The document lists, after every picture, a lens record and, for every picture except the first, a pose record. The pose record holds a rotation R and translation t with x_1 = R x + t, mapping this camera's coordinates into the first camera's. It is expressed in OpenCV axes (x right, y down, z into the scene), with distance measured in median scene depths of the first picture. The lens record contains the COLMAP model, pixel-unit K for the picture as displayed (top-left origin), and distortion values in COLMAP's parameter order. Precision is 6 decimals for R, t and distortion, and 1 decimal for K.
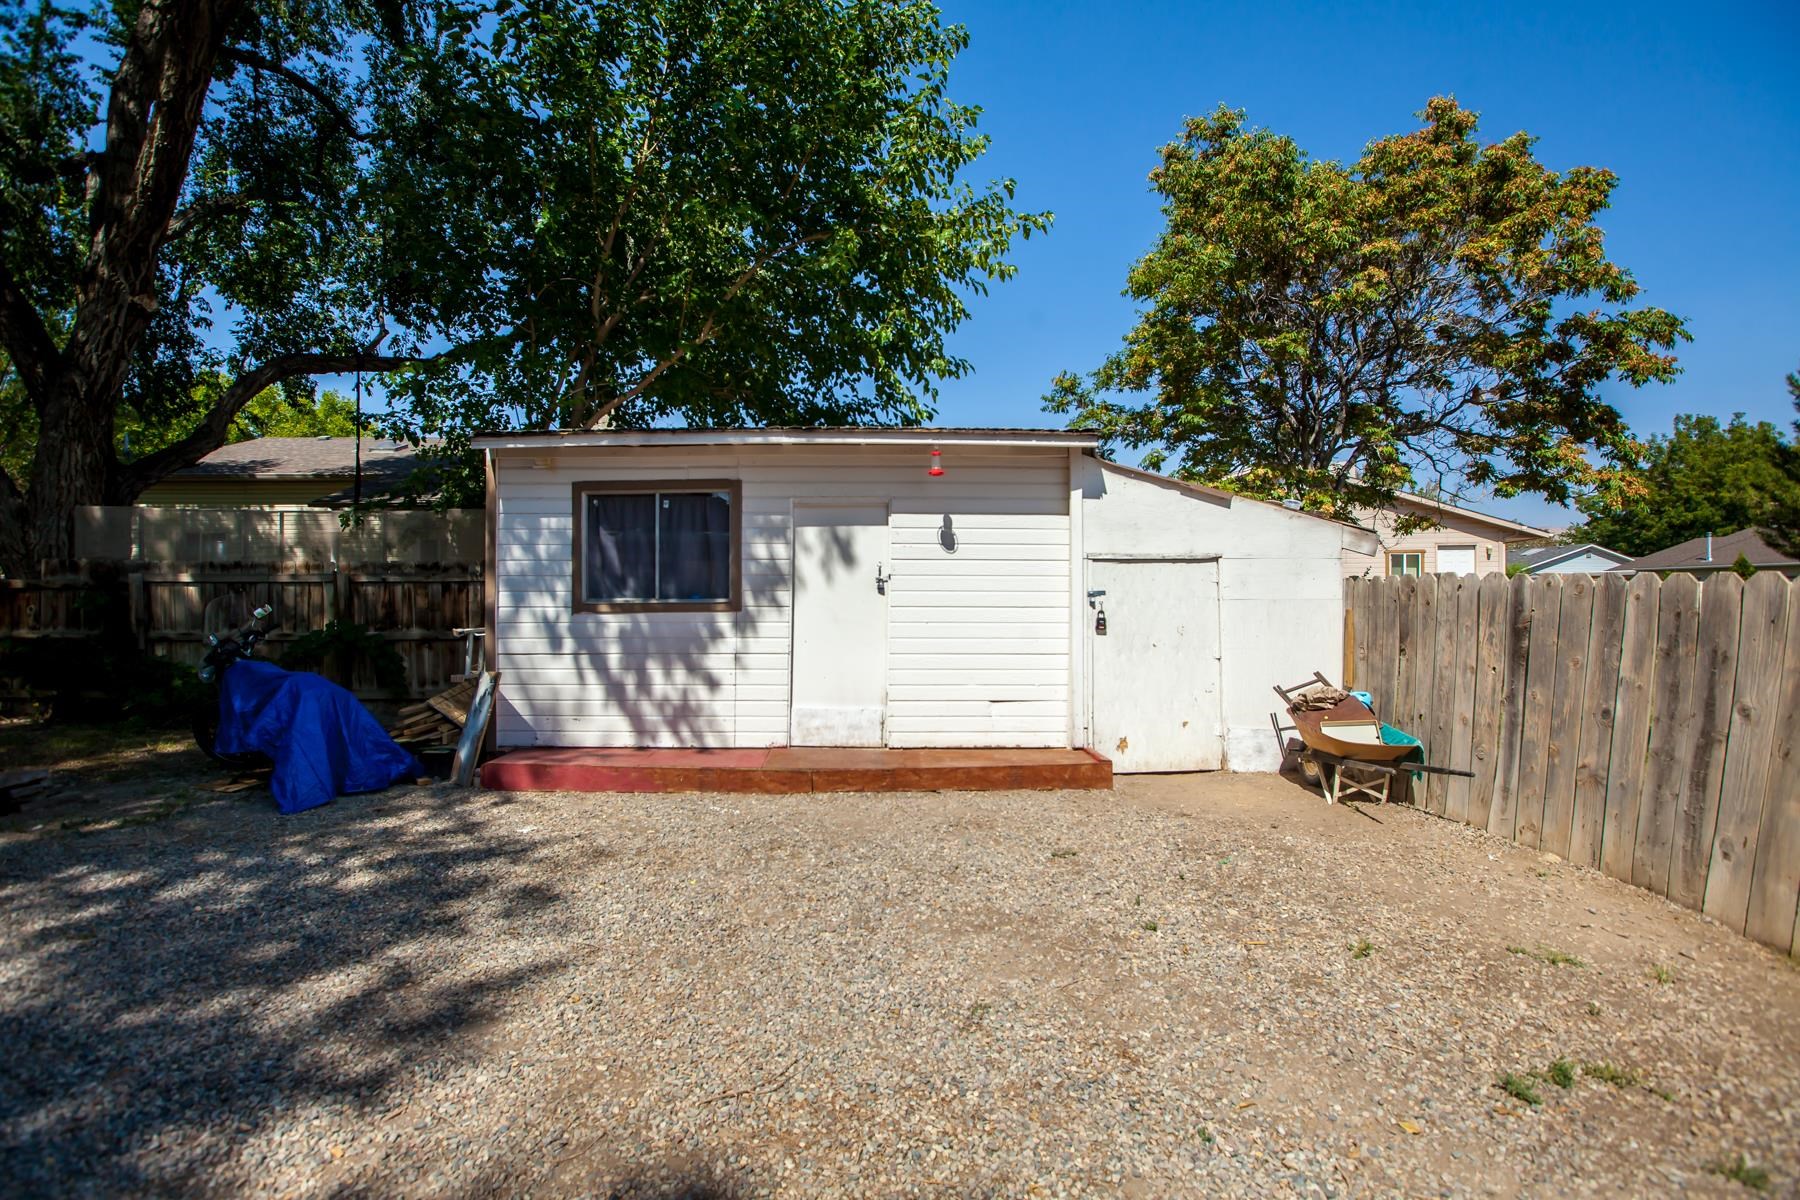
lens RADIAL K [[811.6, 0, 895.9], [0, 811.6, 596.9], [0, 0, 1]] dist [-0.040481, 0.012704]
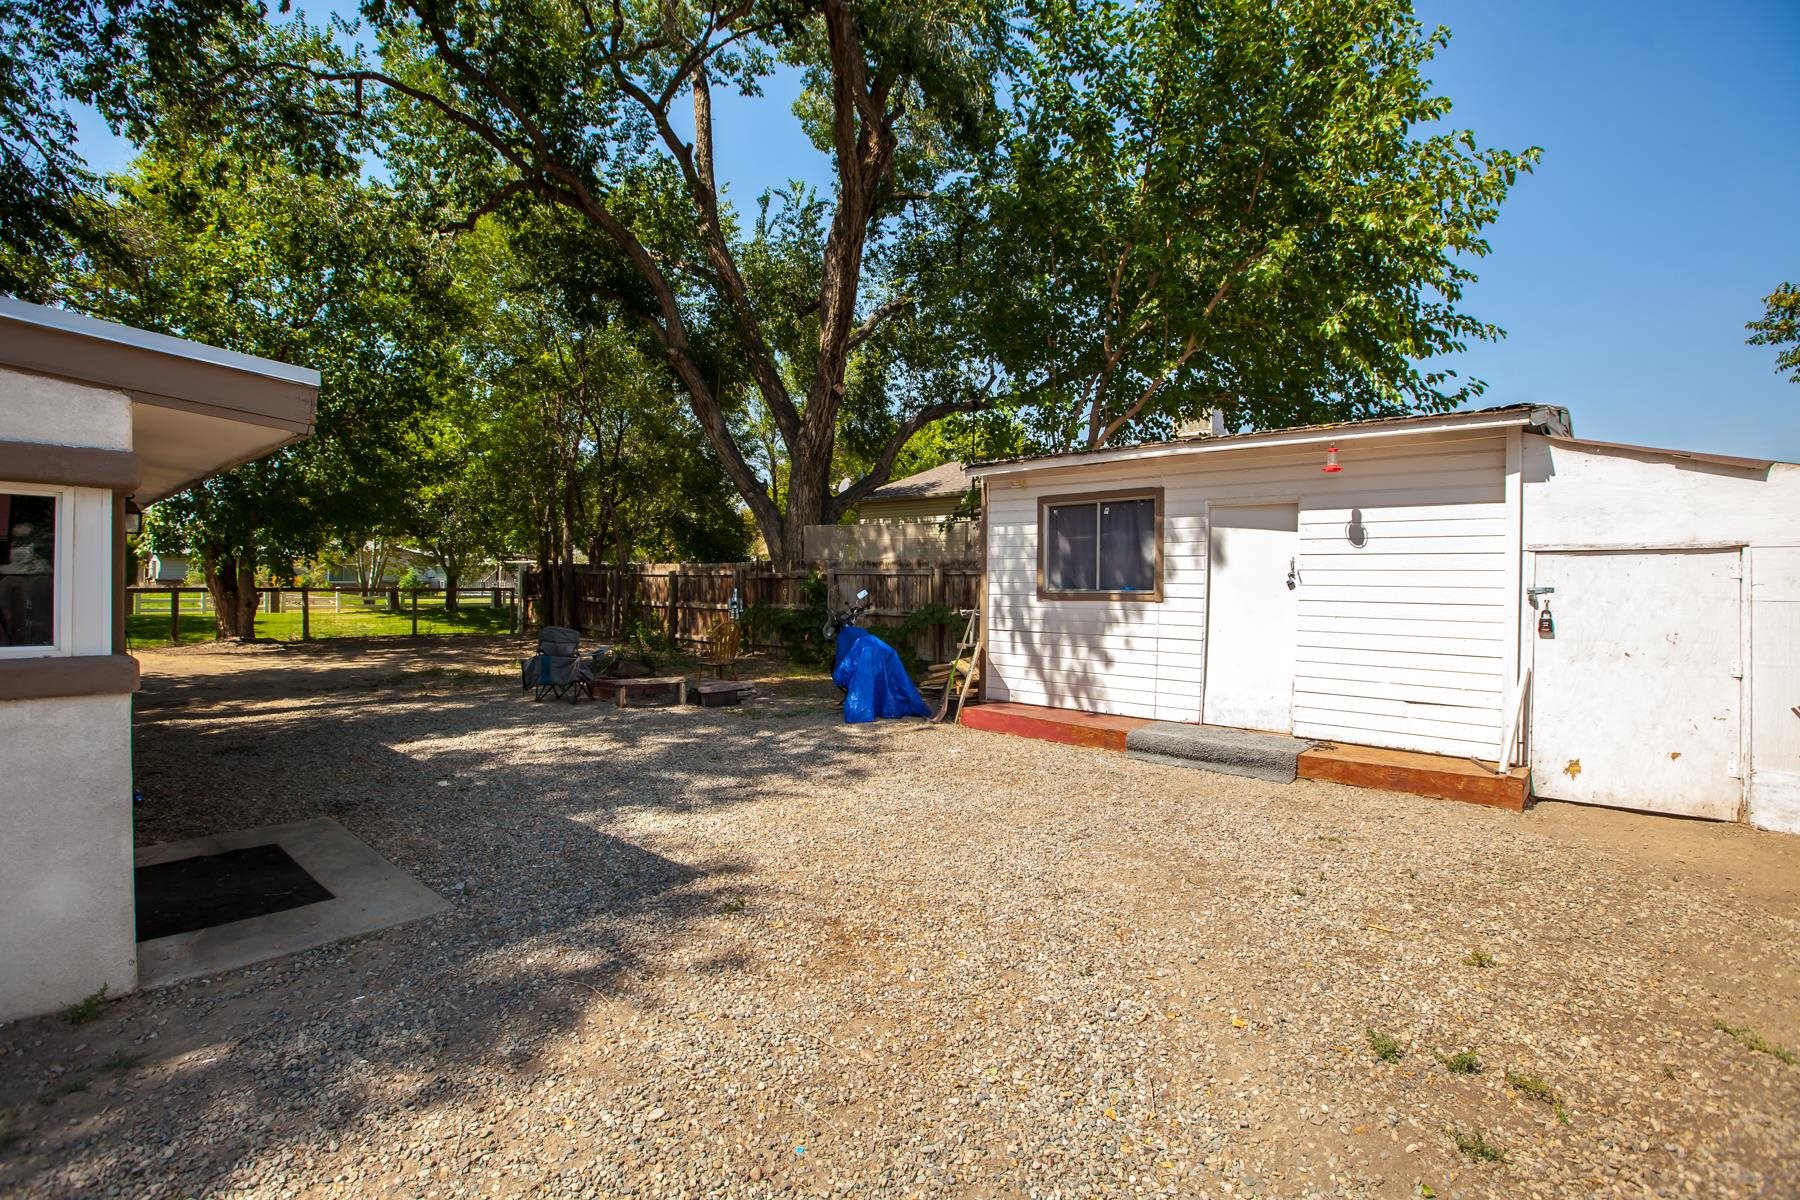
lens RADIAL K [[811.6, 0, 928.9], [0, 811.6, 588.8], [0, 0, 1]] dist [-0.040481, 0.012704]
pose [[0.750294, 0.011397, -0.661006, 0.373688], [-0.010508, 0.999931, 0.005314, -0.004446], [0.661021, 0.002958, 0.750361, -0.089696]]
